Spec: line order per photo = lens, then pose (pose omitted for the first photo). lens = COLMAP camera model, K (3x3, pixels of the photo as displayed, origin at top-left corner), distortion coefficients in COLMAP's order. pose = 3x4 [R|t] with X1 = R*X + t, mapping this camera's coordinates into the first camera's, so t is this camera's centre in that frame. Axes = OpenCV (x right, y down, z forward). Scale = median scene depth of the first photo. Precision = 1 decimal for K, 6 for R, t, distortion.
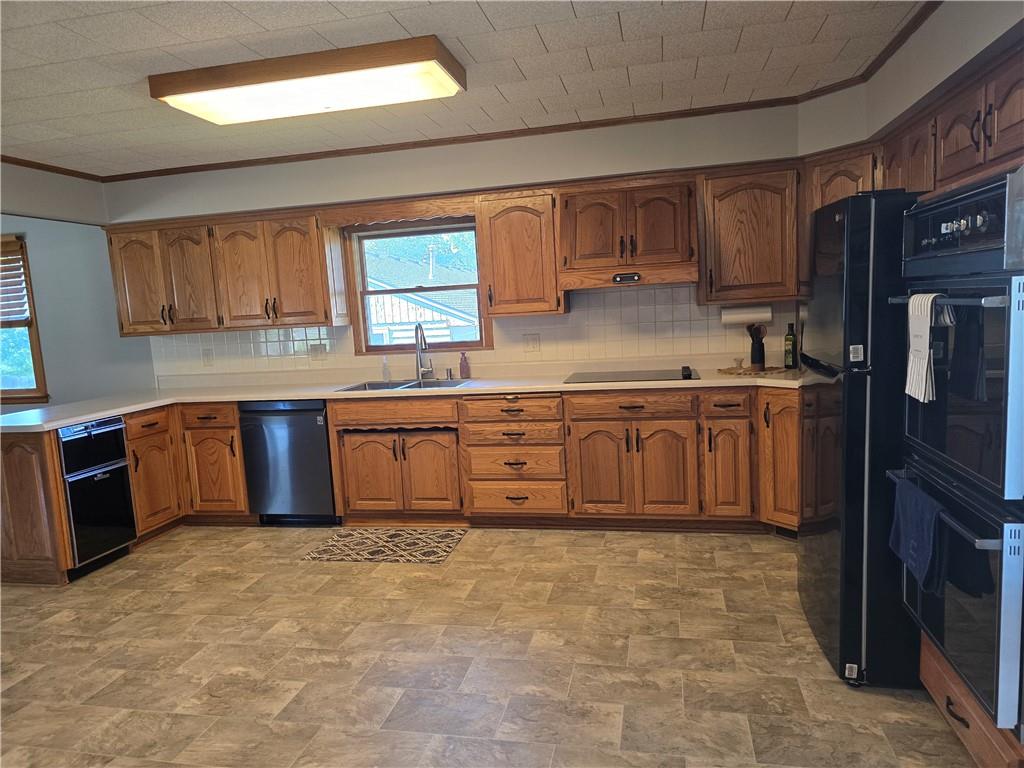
lens RADIAL K [[684.6, 0, 509.3], [0, 684.6, 390.6], [0, 0, 1]] dist [0.065486, -0.060101]
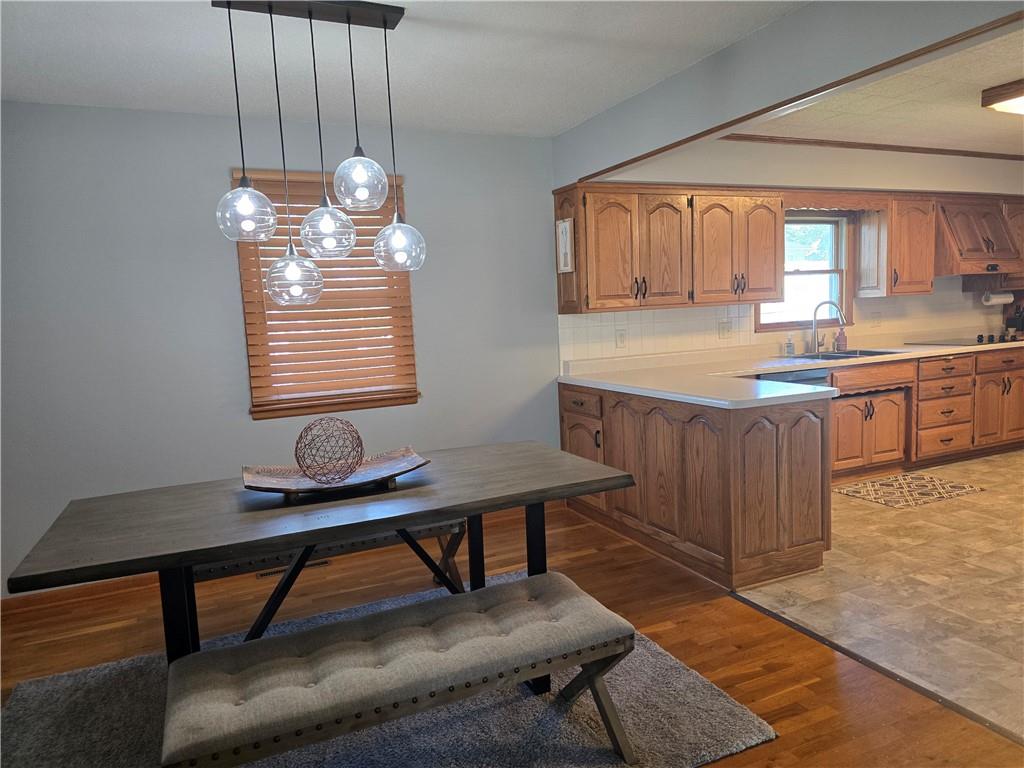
lens RADIAL K [[684.6, 0, 511.5], [0, 684.6, 388.7], [0, 0, 1]] dist [0.065486, -0.060101]
pose [[0.799024, -0.047274, 0.599438, -1.366046], [0.072092, 0.997245, -0.017449, 0.029580], [-0.596962, 0.057157, 0.800231, 0.455041]]
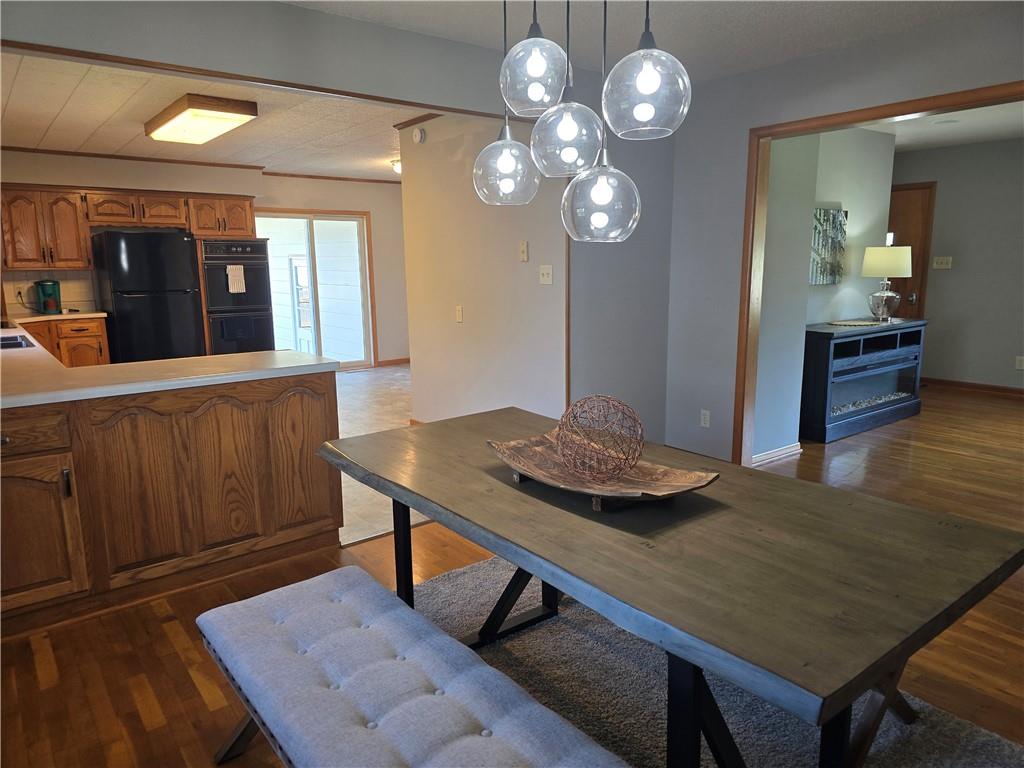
lens RADIAL K [[684.6, 0, 518.5], [0, 684.6, 383.3], [0, 0, 1]] dist [0.065486, -0.060101]
pose [[-0.775048, -0.044679, 0.630321, -1.380896], [0.132914, 0.963655, 0.231738, -0.082632], [-0.617765, 0.263387, -0.740941, 1.357197]]
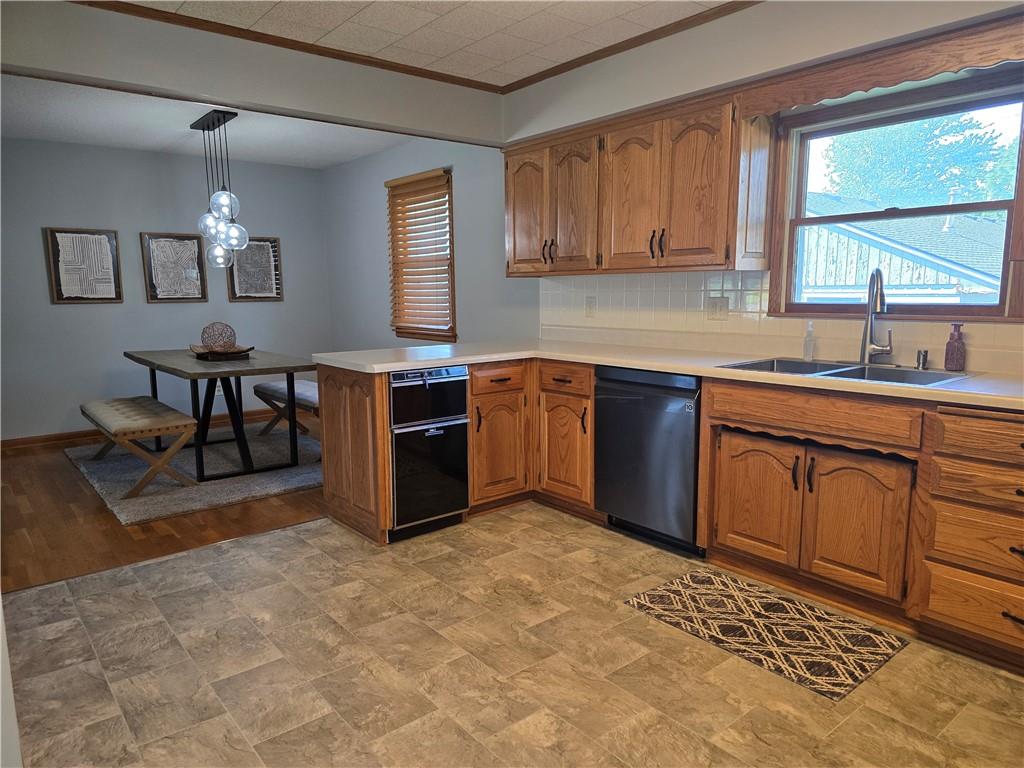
lens RADIAL K [[684.6, 0, 509.1], [0, 684.6, 396.3], [0, 0, 1]] dist [0.065486, -0.060101]
pose [[0.784935, 0.148304, -0.601567, -0.004728], [-0.110396, 0.988870, 0.099740, -0.015918], [0.609664, -0.011879, 0.792571, 0.361280]]
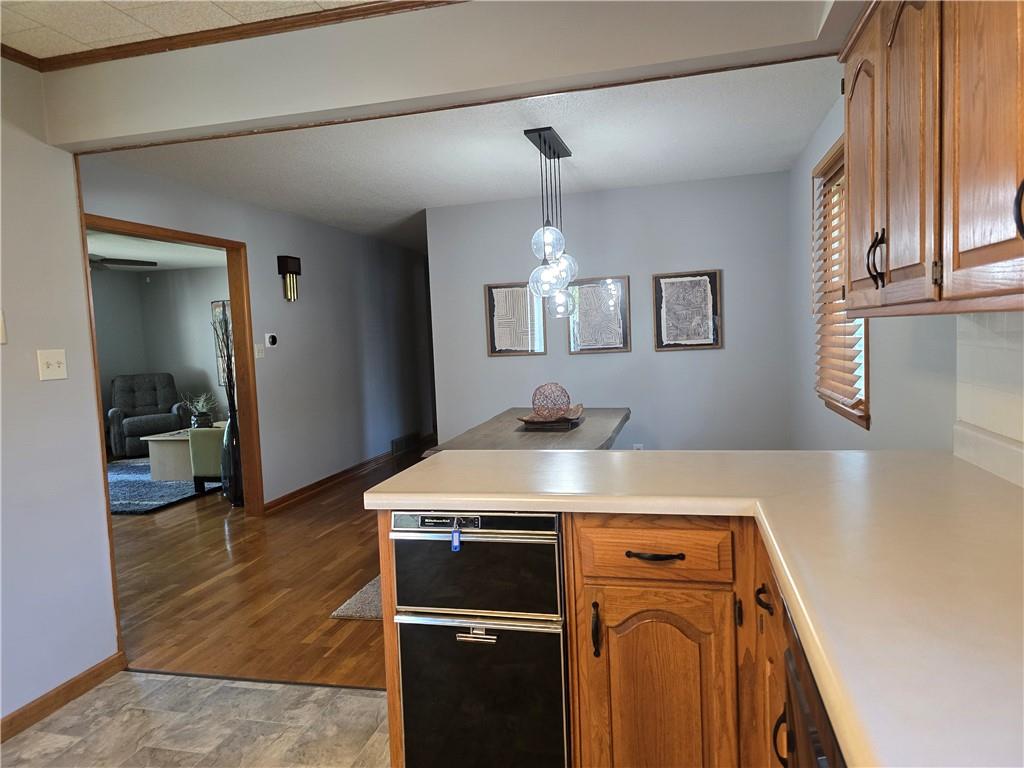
lens RADIAL K [[684.6, 0, 507.7], [0, 684.6, 382.2], [0, 0, 1]] dist [0.065486, -0.060101]
pose [[-0.029016, 0.128948, -0.991227, -0.157704], [-0.072450, 0.988765, 0.130749, -0.093747], [0.996950, 0.075608, -0.019348, 0.964801]]
